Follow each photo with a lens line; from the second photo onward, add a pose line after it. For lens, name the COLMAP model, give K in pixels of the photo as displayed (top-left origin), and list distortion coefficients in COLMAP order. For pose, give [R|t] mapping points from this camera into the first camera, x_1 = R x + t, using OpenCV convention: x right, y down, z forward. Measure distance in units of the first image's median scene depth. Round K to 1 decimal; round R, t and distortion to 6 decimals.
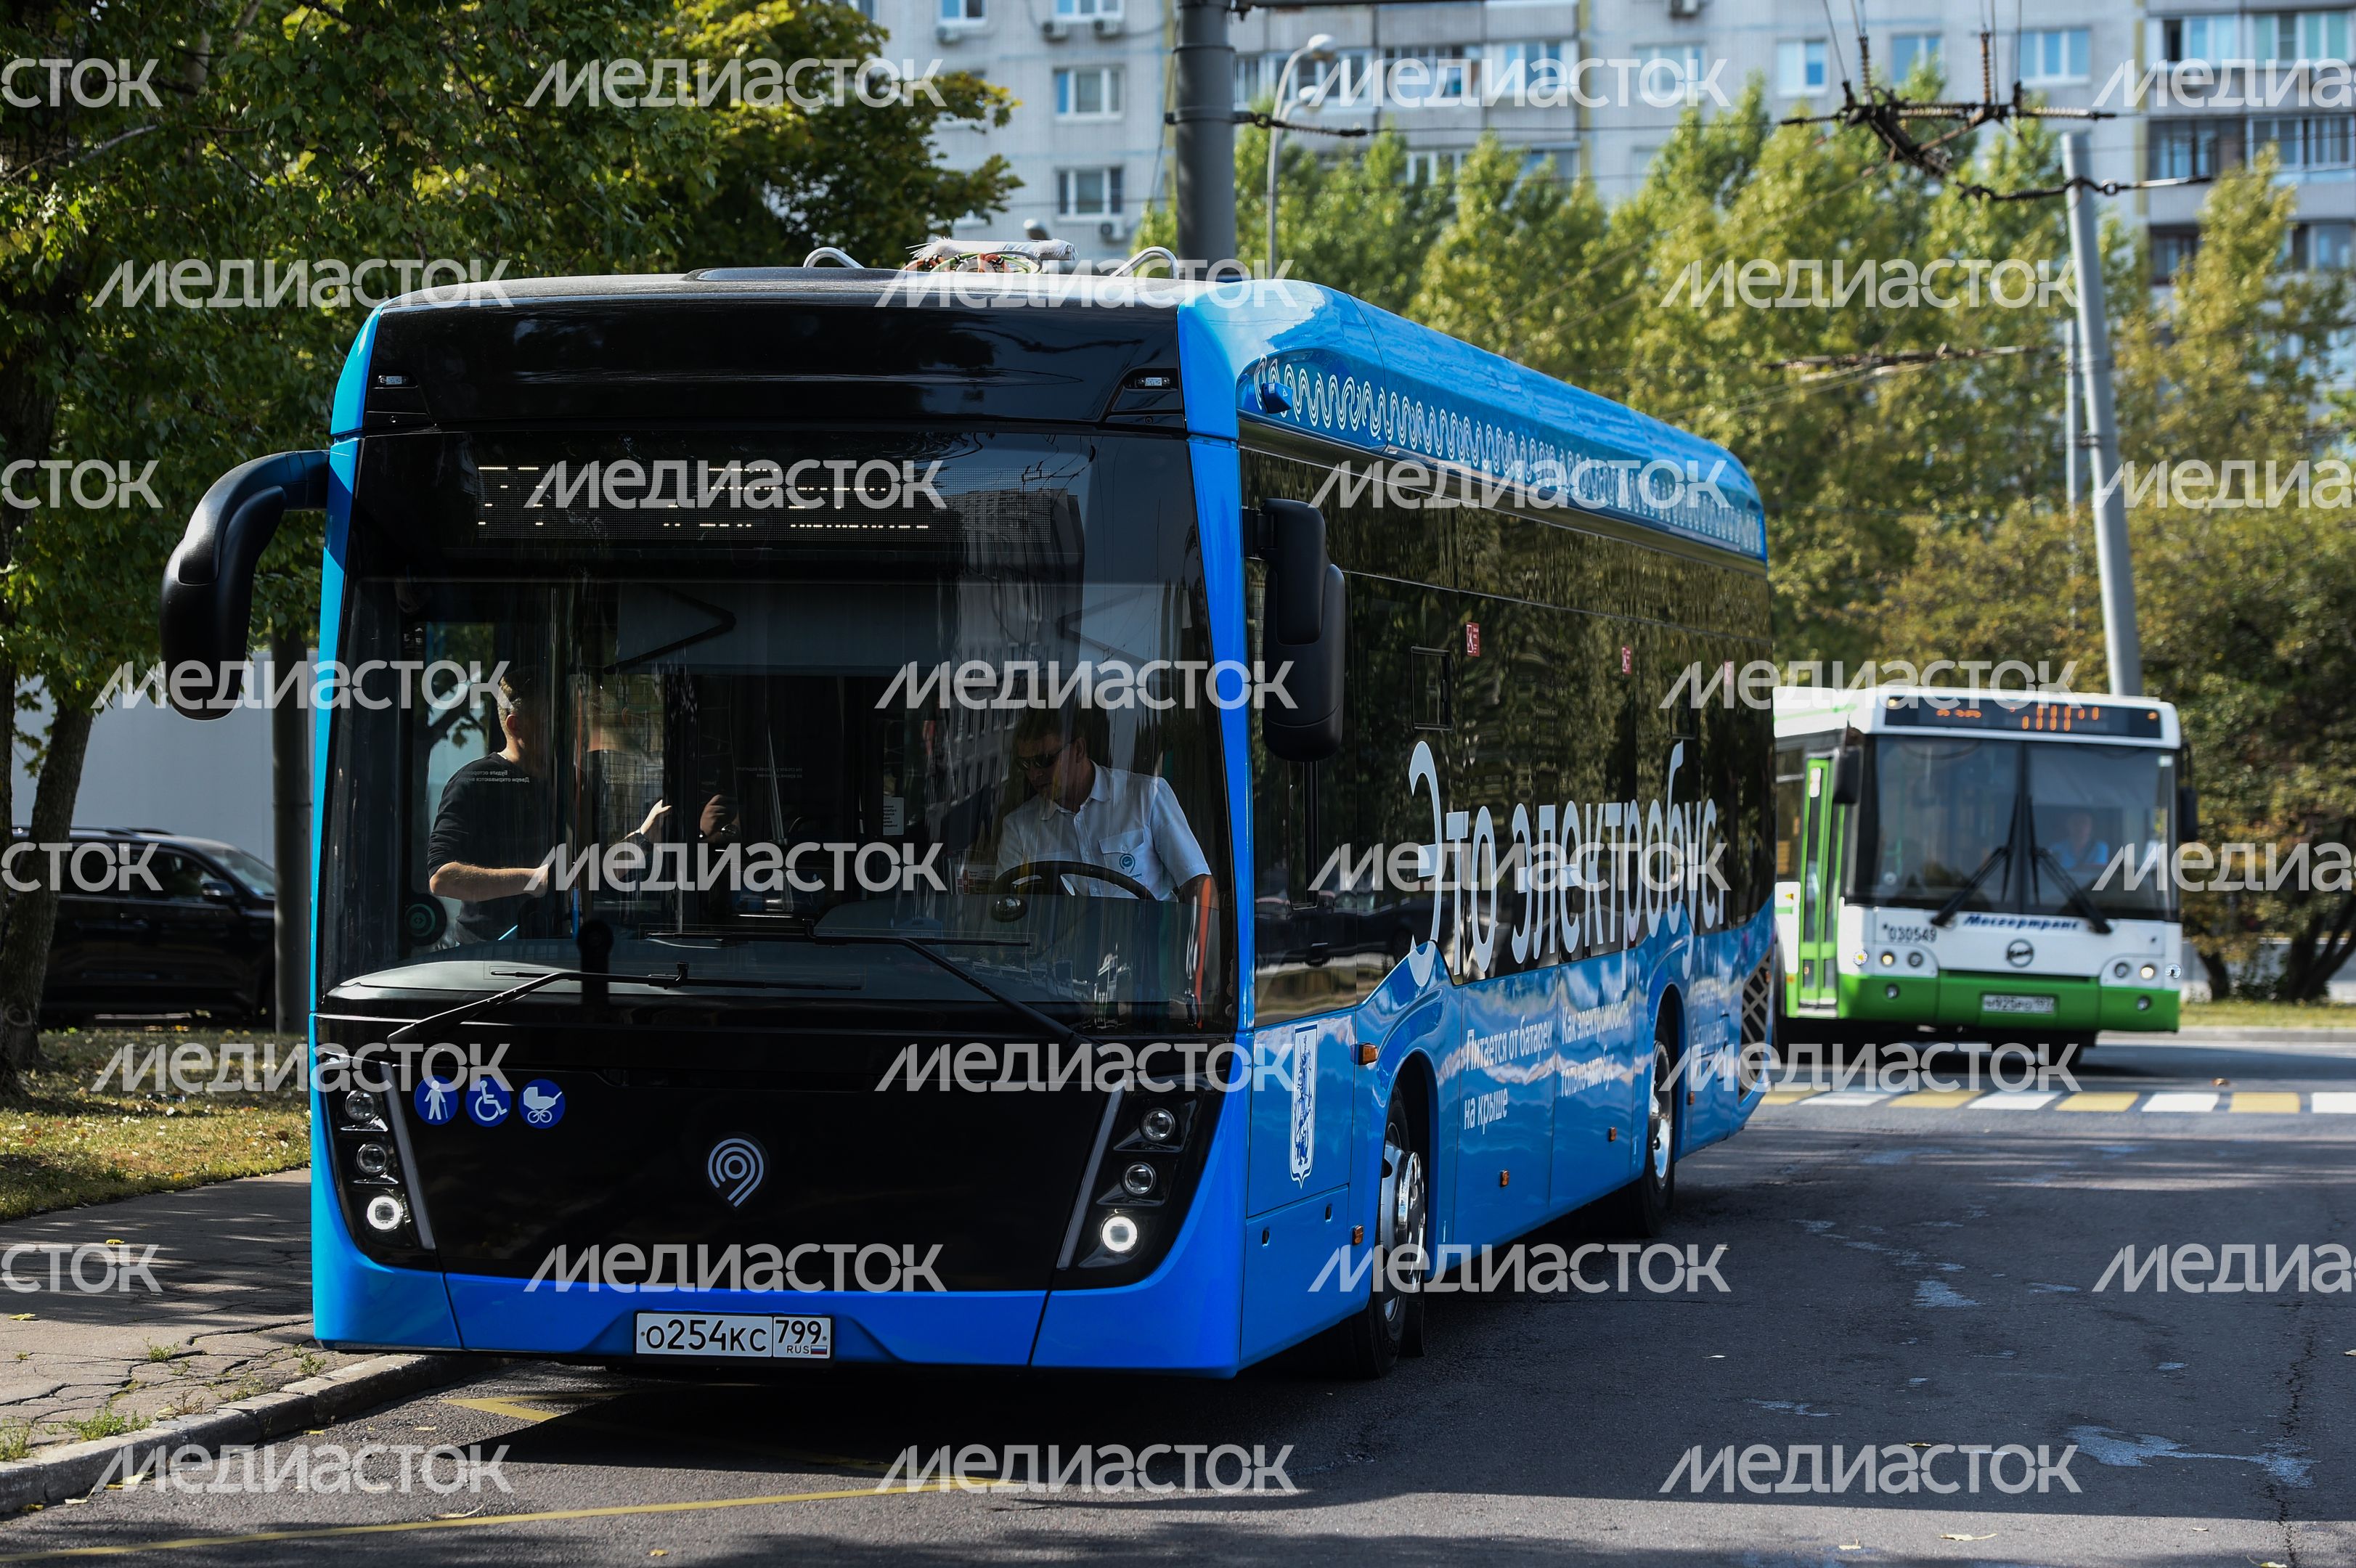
lens RADIAL K [[6715.4, 0, 1189.6], [0, 6715.4, 770.4], [0, 0, 1]] dist [0.243772, 0.000000]
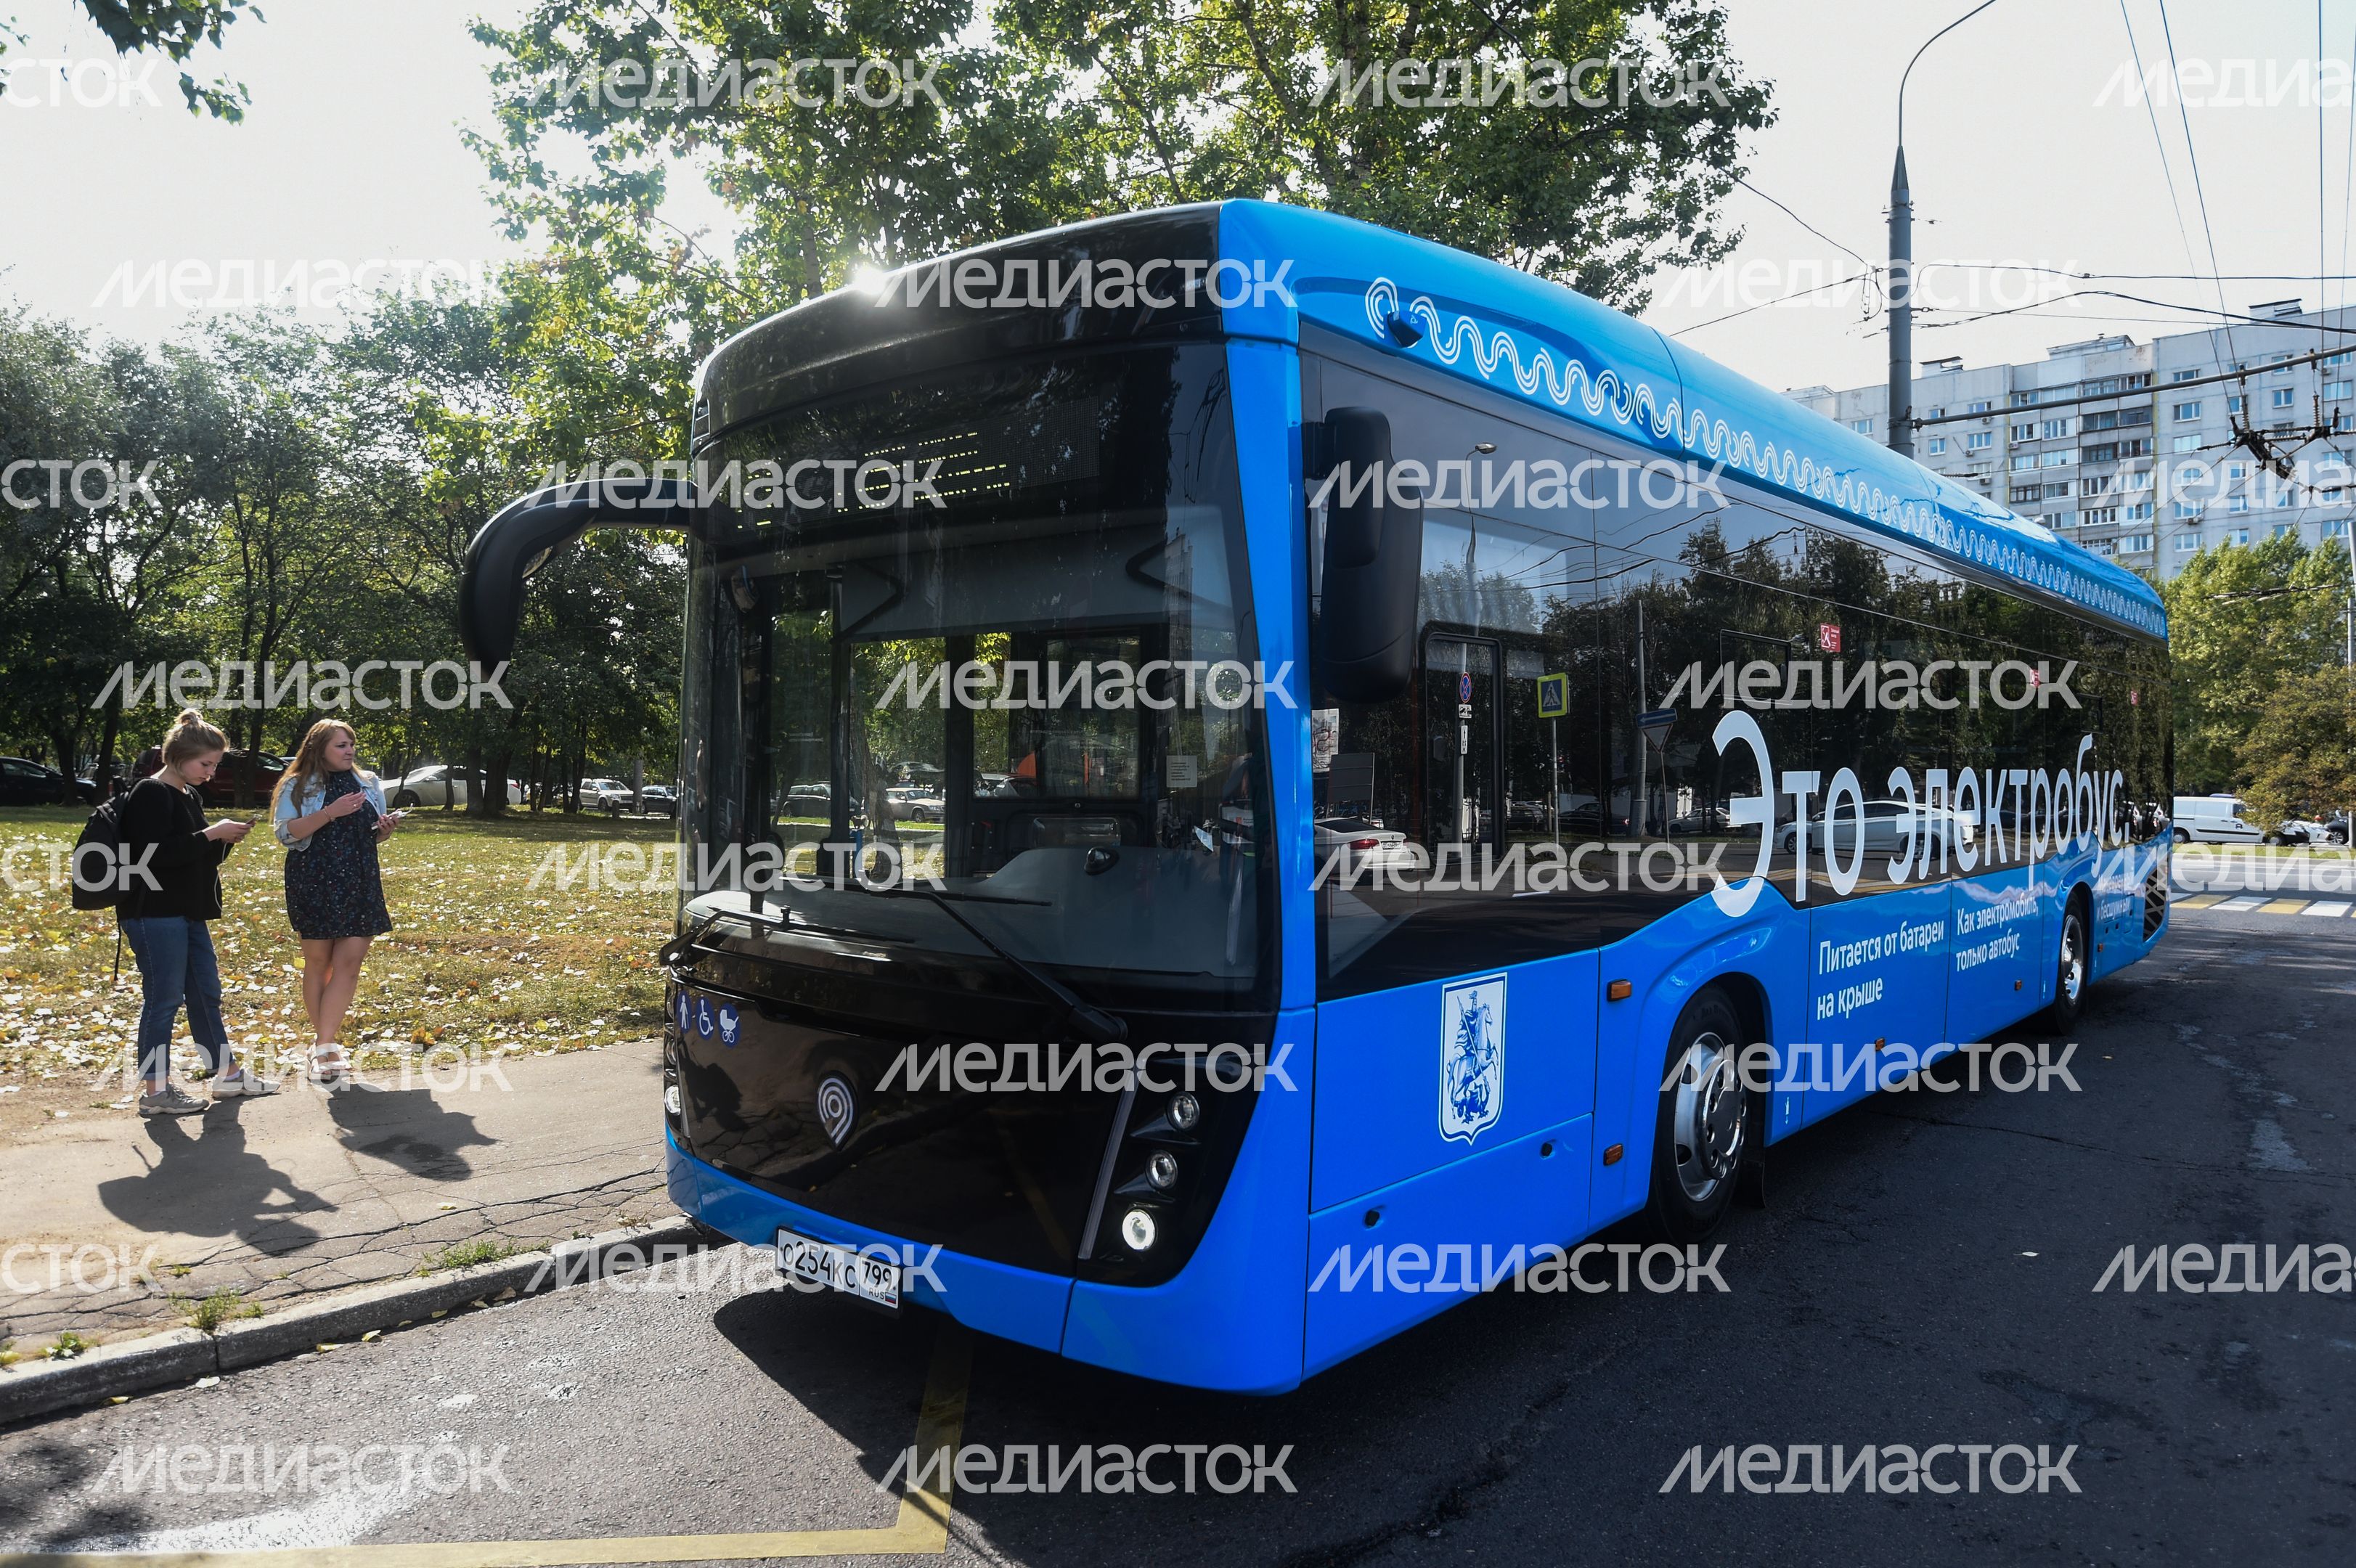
lens RADIAL K [[1536.1, 0, 1189.0], [0, 1536.1, 763.2], [0, 0, 1]] dist [0.016041, -0.008286]
pose [[0.872473, 0.006591, -0.488619, 0.093486], [-0.007397, 0.999973, 0.000280, 0.006168], [0.488607, 0.003370, 0.872497, 0.803726]]
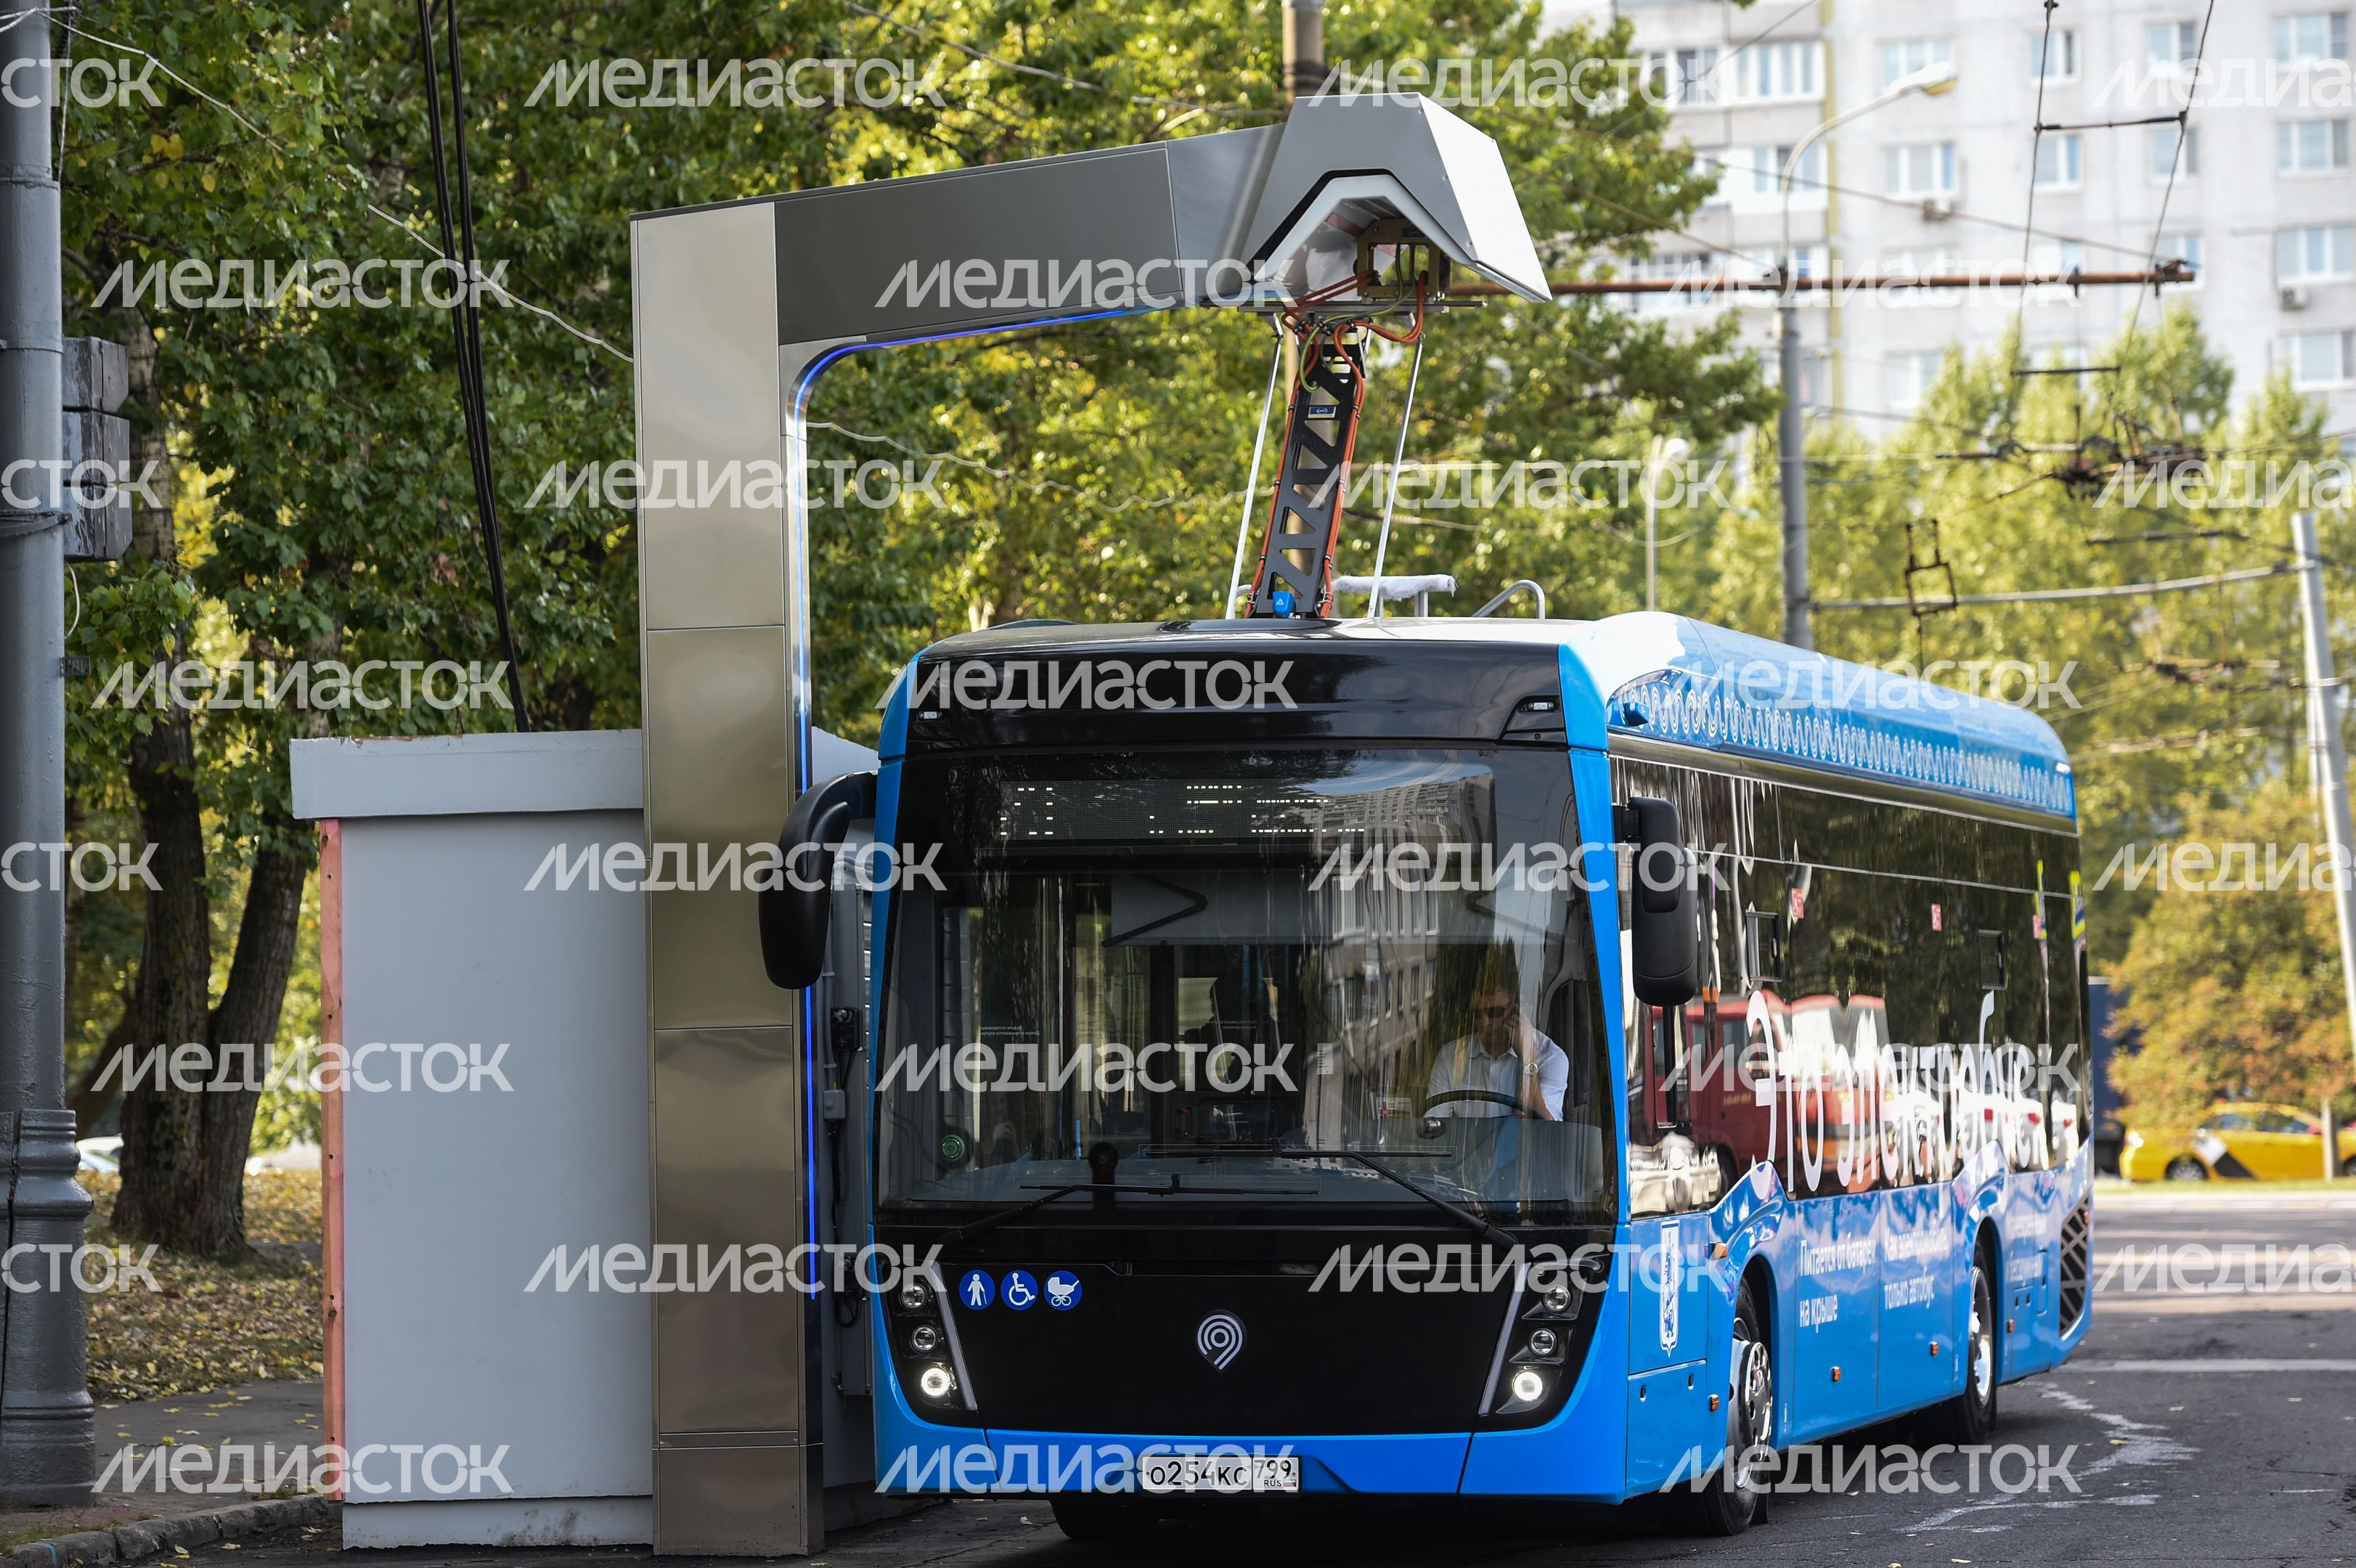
lens RADIAL K [[8474.0, 0, 1179.3], [0, 8474.0, 786.5], [0, 0, 1]] dist [0.513774, 0.000000]
pose [[0.999715, -0.017971, -0.015713, -0.047357], [0.017441, 0.999295, -0.033251, 0.008542], [0.016300, 0.032967, 0.999324, -0.574418]]
